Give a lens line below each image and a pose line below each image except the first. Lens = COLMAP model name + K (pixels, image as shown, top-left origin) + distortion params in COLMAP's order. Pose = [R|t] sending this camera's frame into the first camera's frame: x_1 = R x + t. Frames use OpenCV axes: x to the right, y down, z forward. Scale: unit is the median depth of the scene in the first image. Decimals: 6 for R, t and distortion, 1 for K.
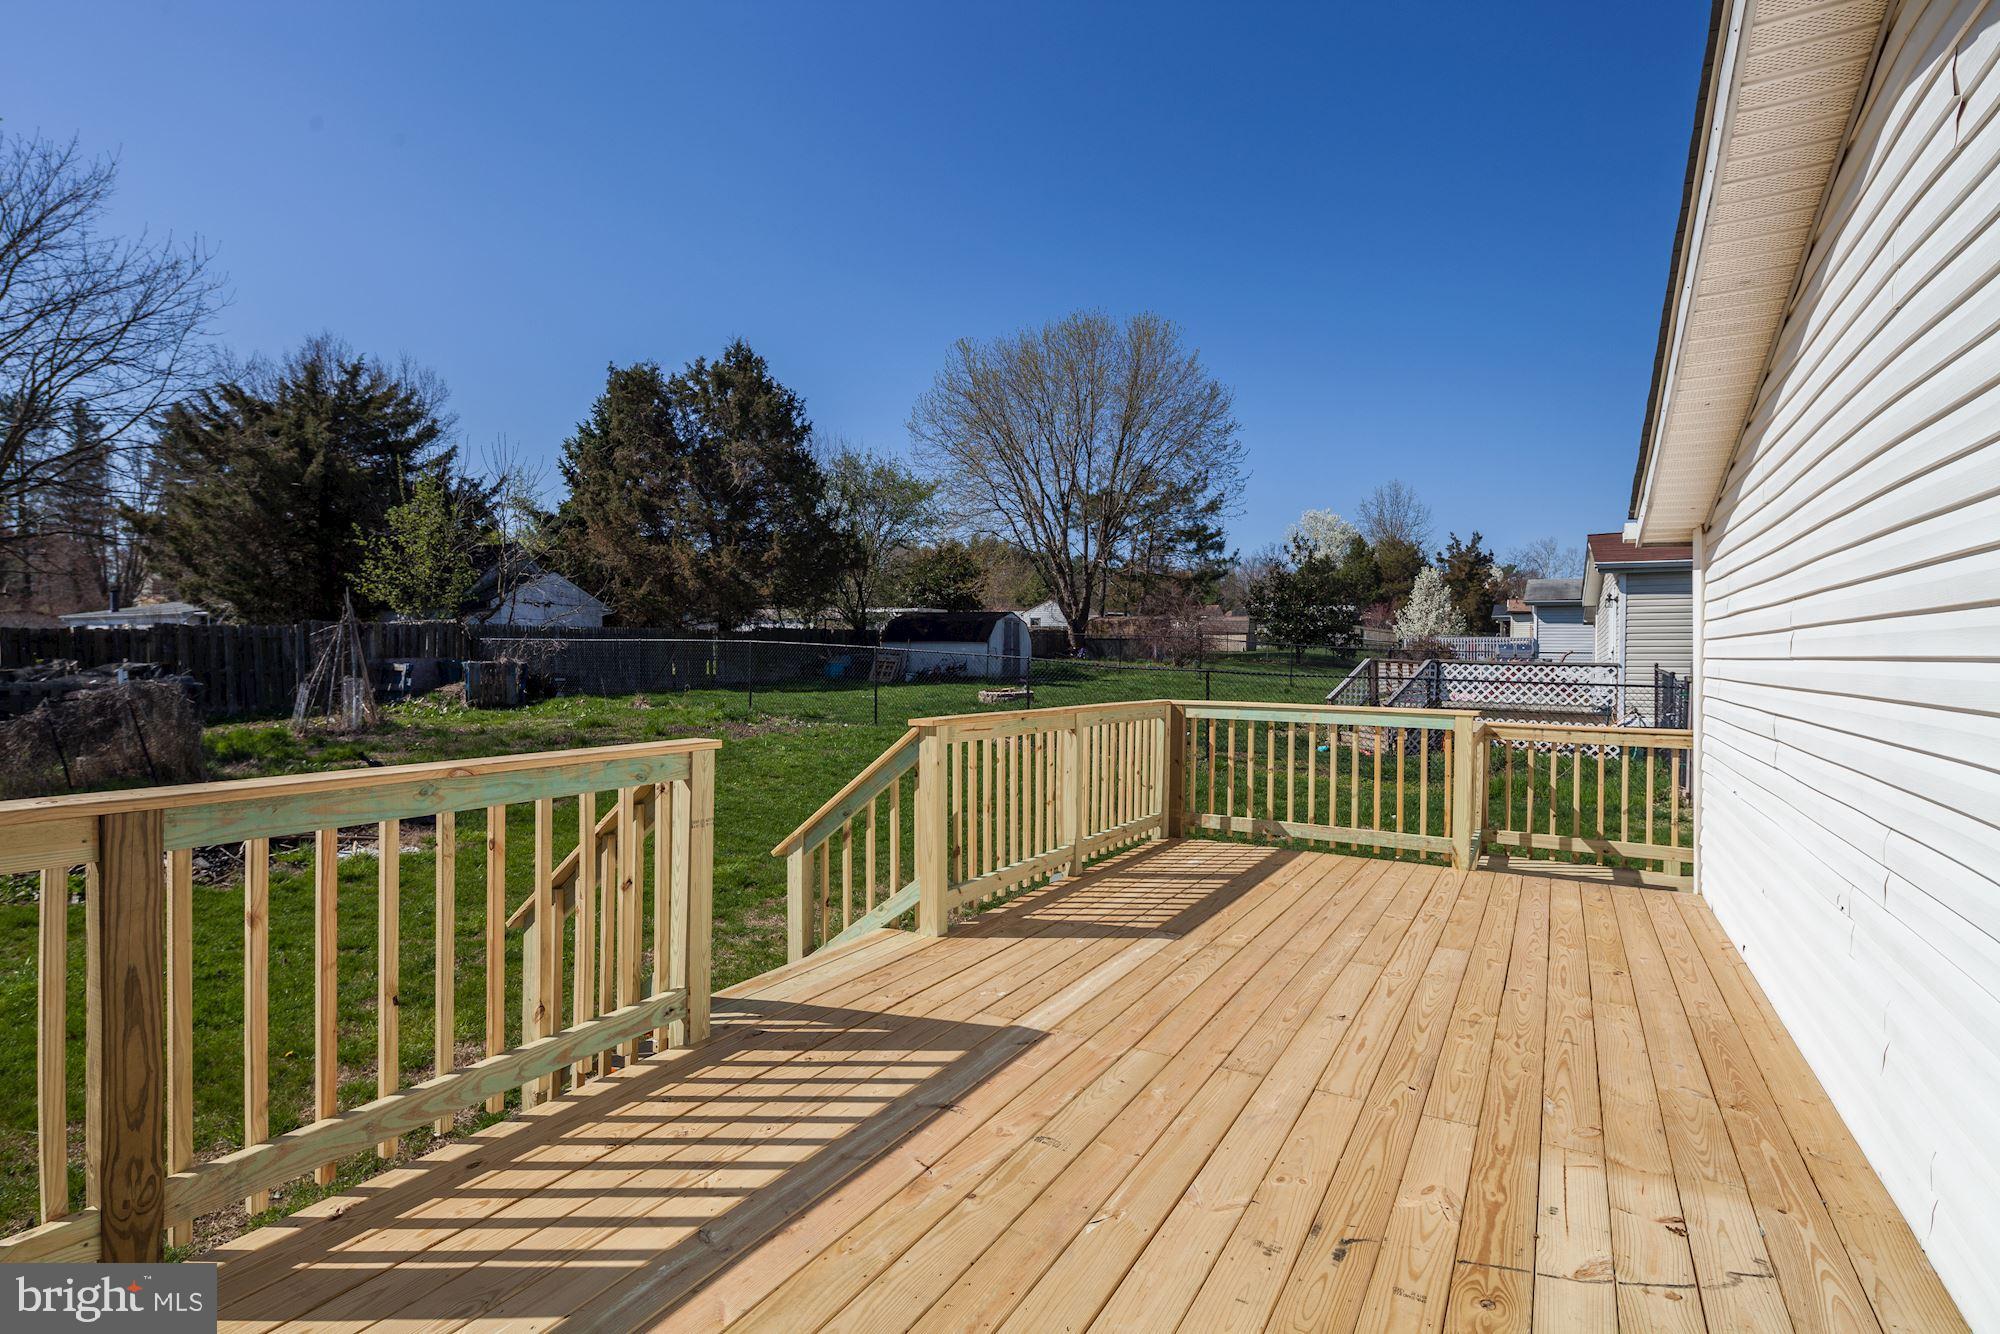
lens RADIAL K [[966.2, 0, 1000.0], [0, 966.2, 667.0], [0, 0, 1]] dist [0.000513, -0.001477]
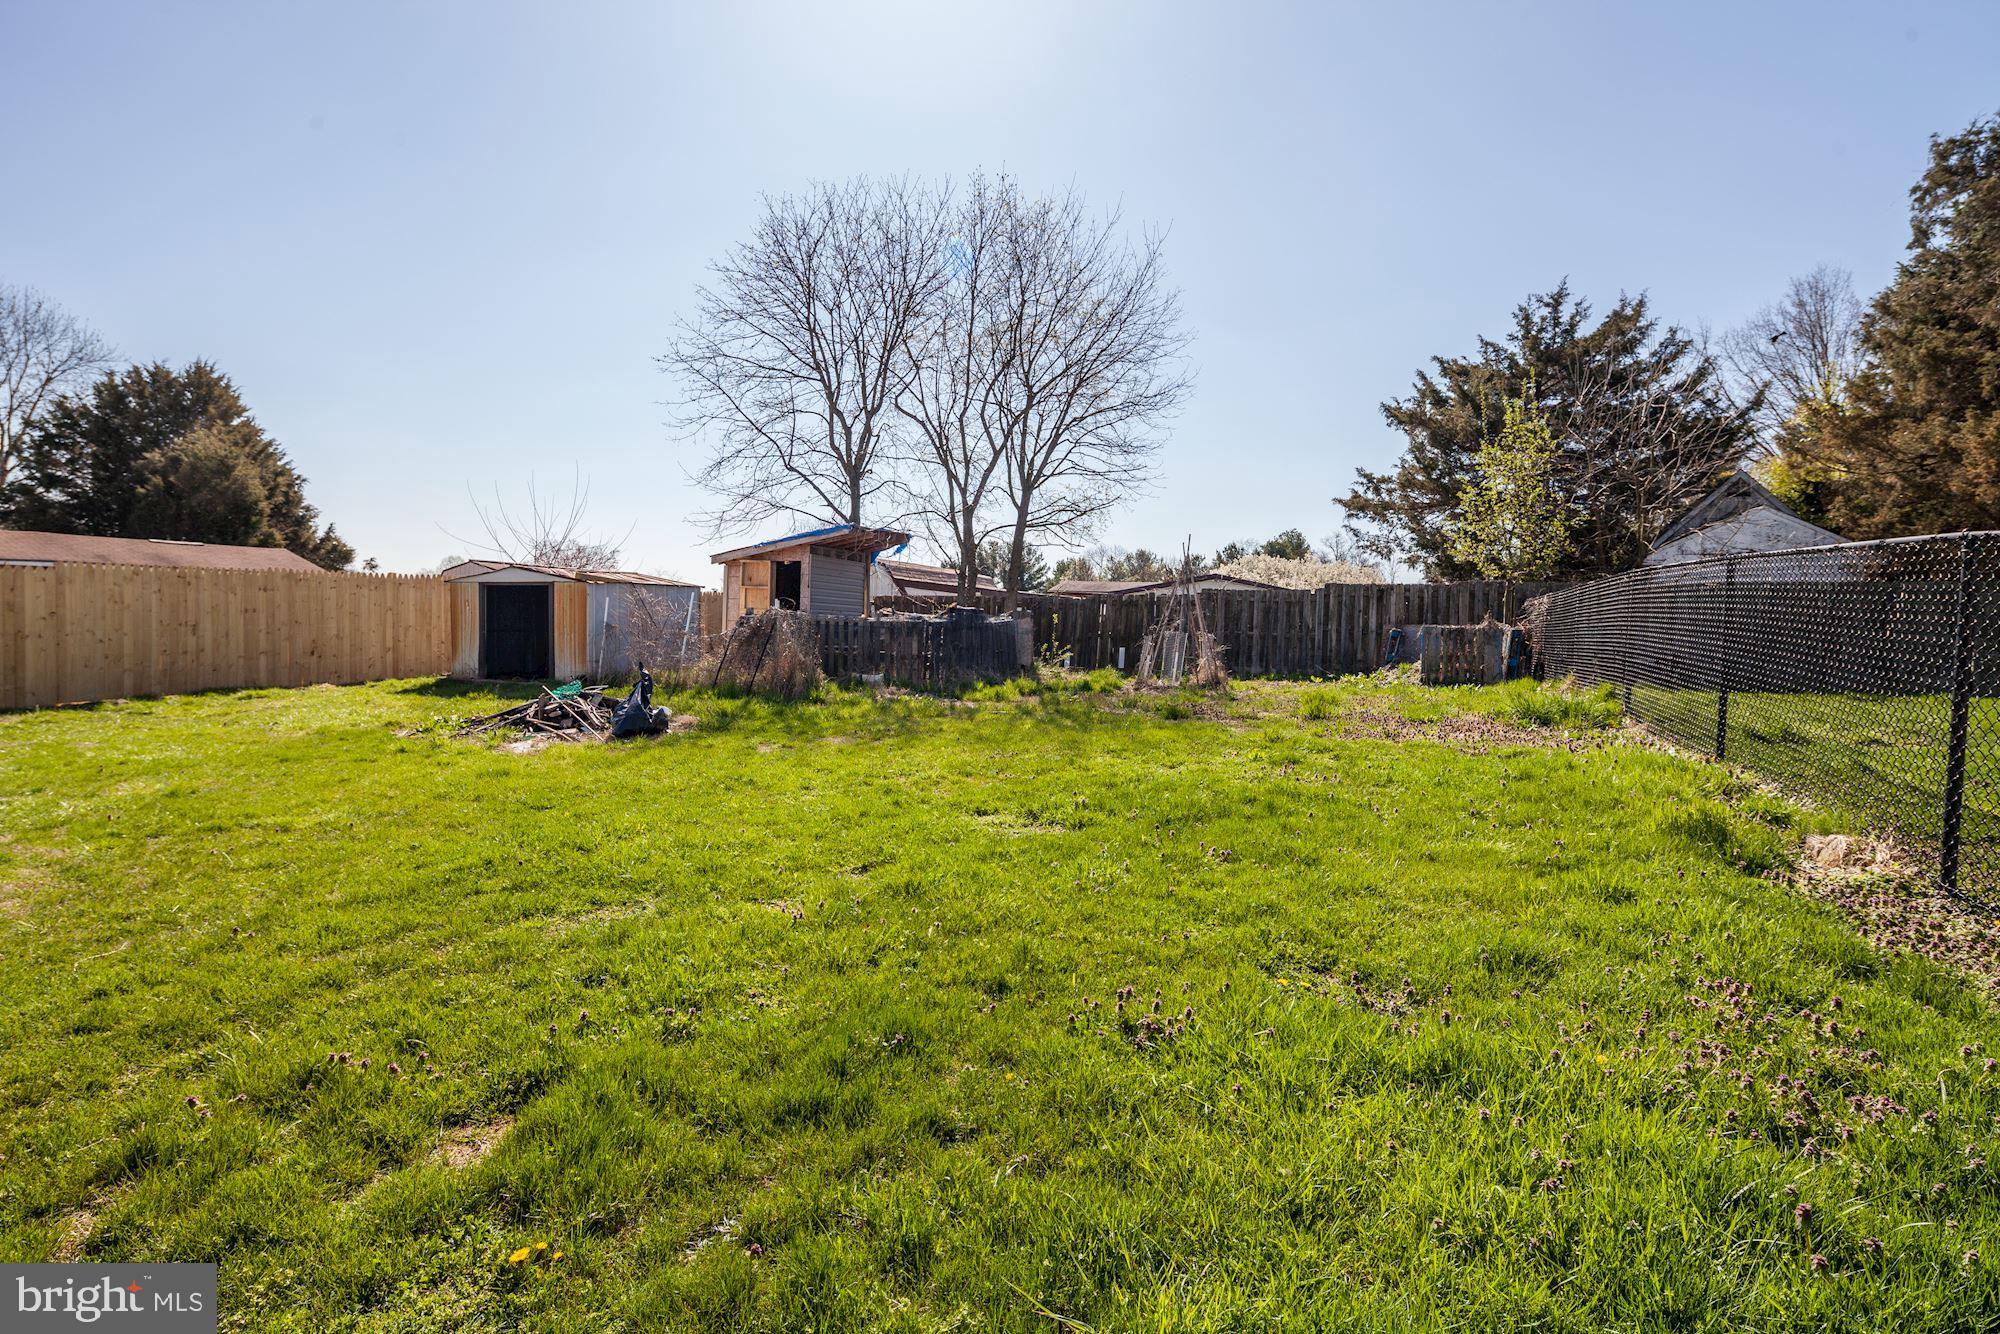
lens RADIAL K [[966.2, 0, 1000.0], [0, 966.2, 667.0], [0, 0, 1]] dist [0.000513, -0.001477]
pose [[0.113869, 0.029347, -0.993062, 0.125698], [-0.043056, 0.998770, 0.024579, 0.016595], [0.992562, 0.039958, 0.114993, 0.395185]]
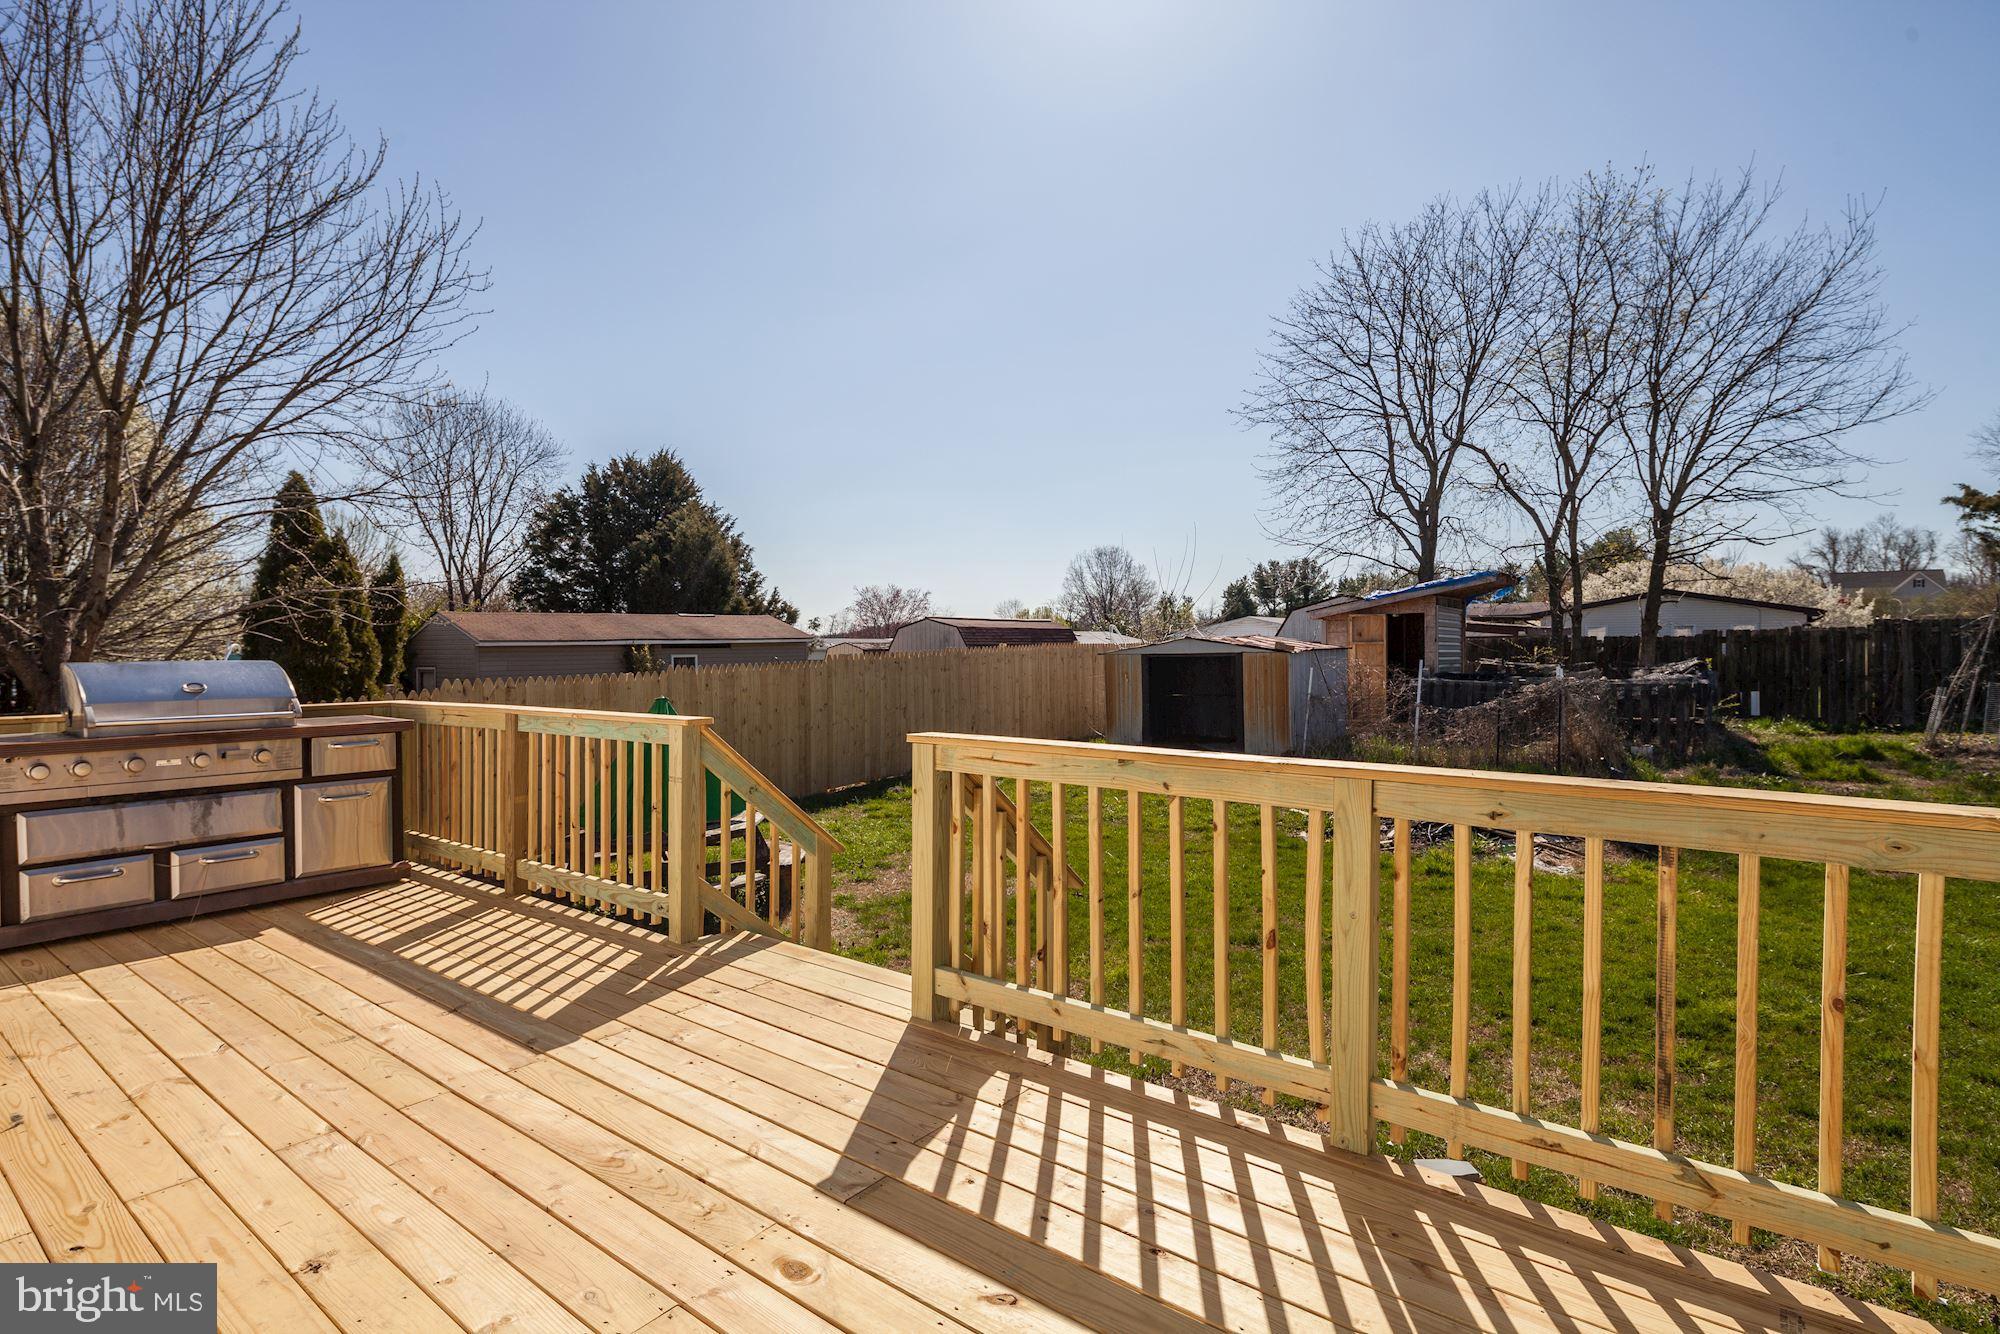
lens RADIAL K [[966.2, 0, 1000.0], [0, 966.2, 667.0], [0, 0, 1]] dist [0.000513, -0.001477]
pose [[-0.127632, 0.005526, -0.991806, 0.092431], [-0.008359, 0.999943, 0.006647, -0.000714], [0.991786, 0.009139, -0.127578, 0.156091]]
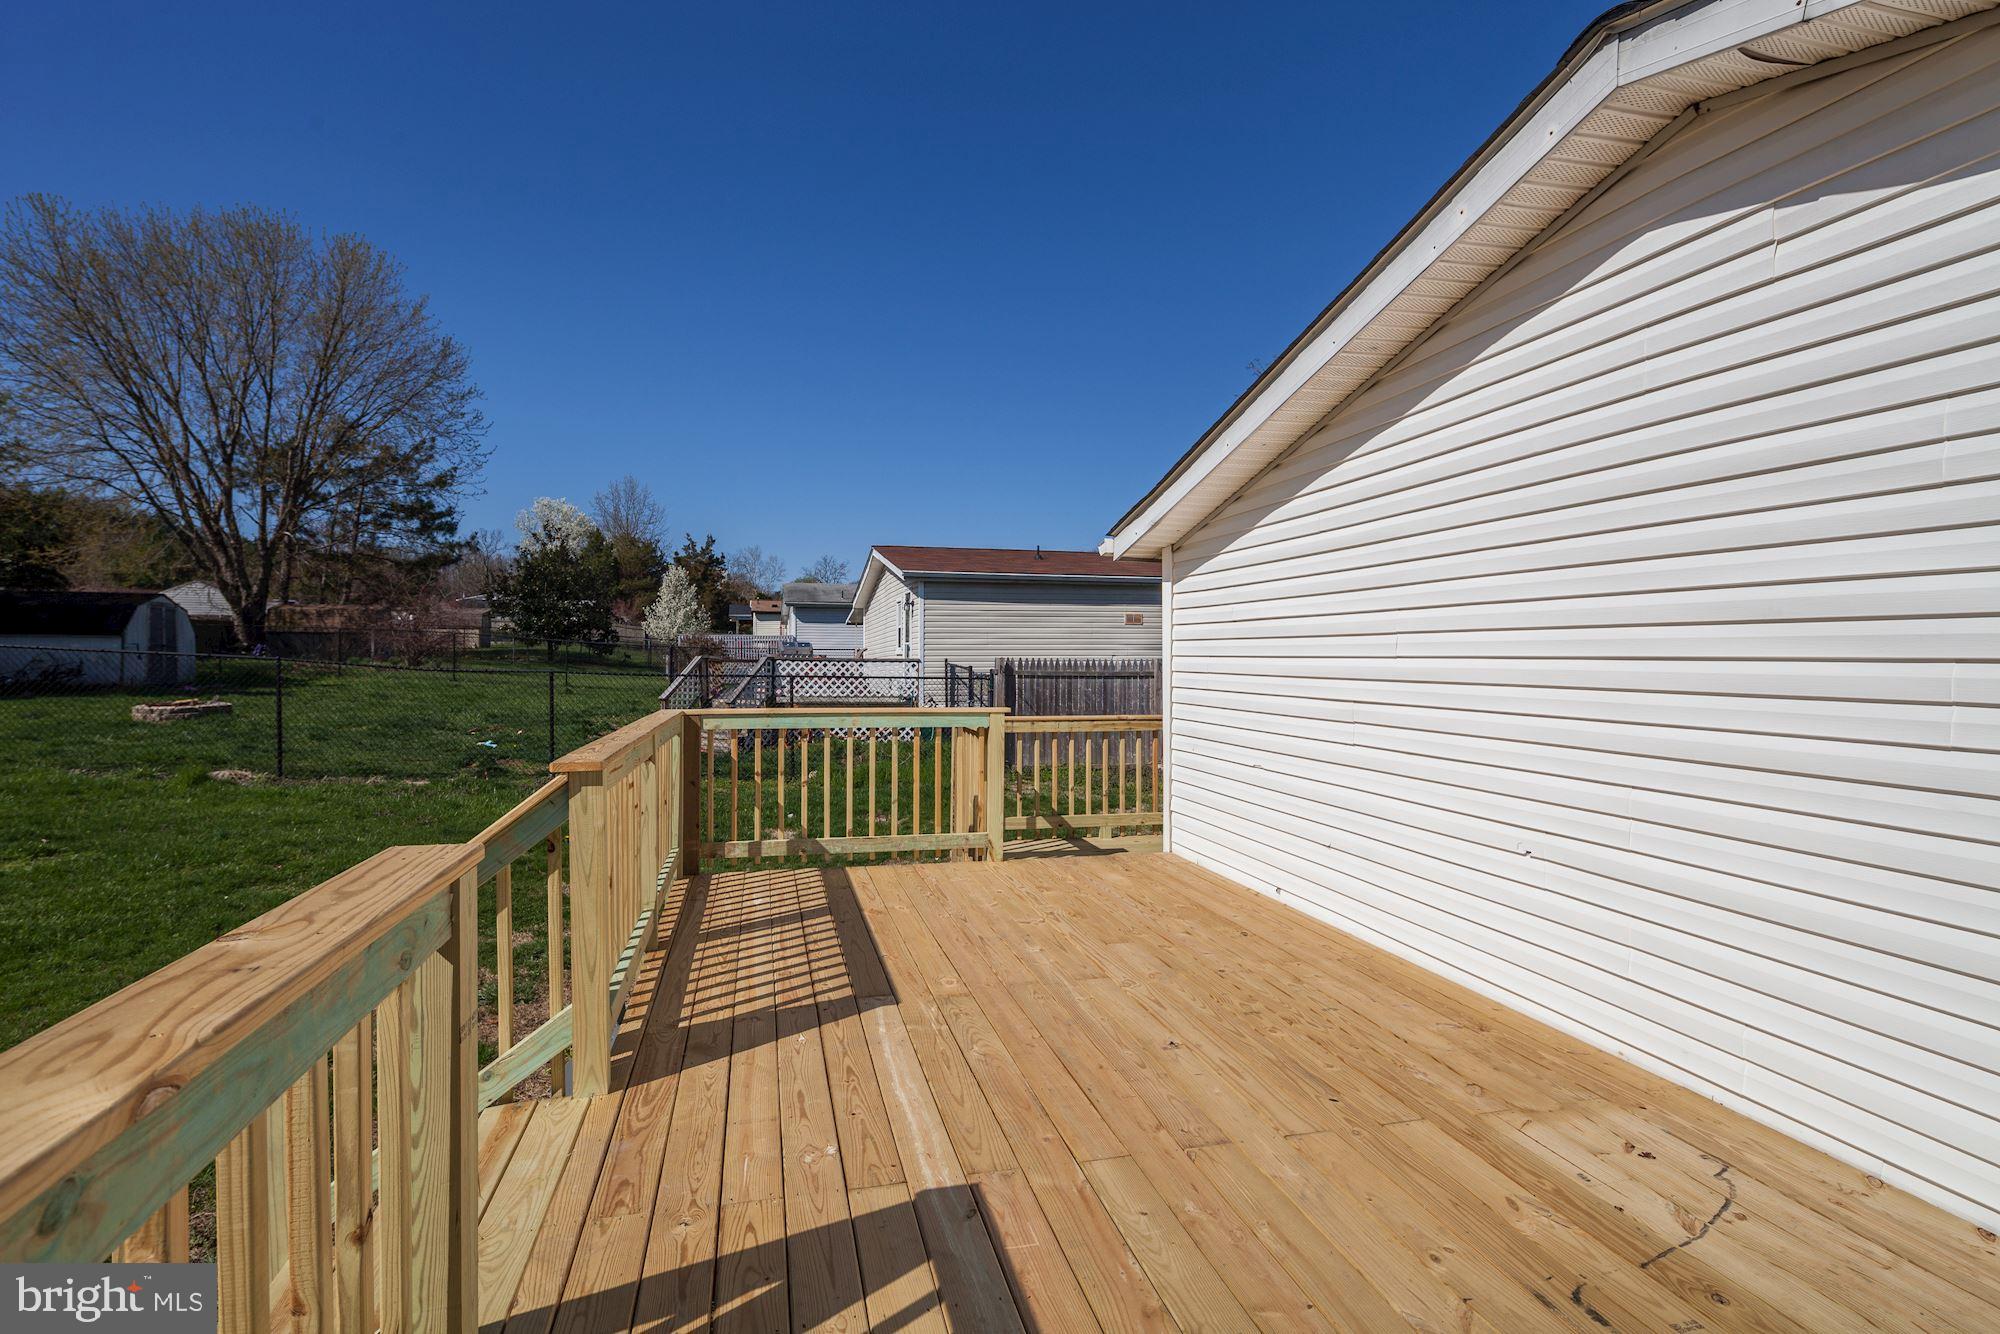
lens RADIAL K [[966.2, 0, 1000.0], [0, 966.2, 667.0], [0, 0, 1]] dist [0.000513, -0.001477]
pose [[0.718347, -0.014485, 0.695534, -0.043180], [0.011811, 0.999893, 0.008625, -0.001314], [-0.695585, 0.002020, 0.718441, 0.046754]]
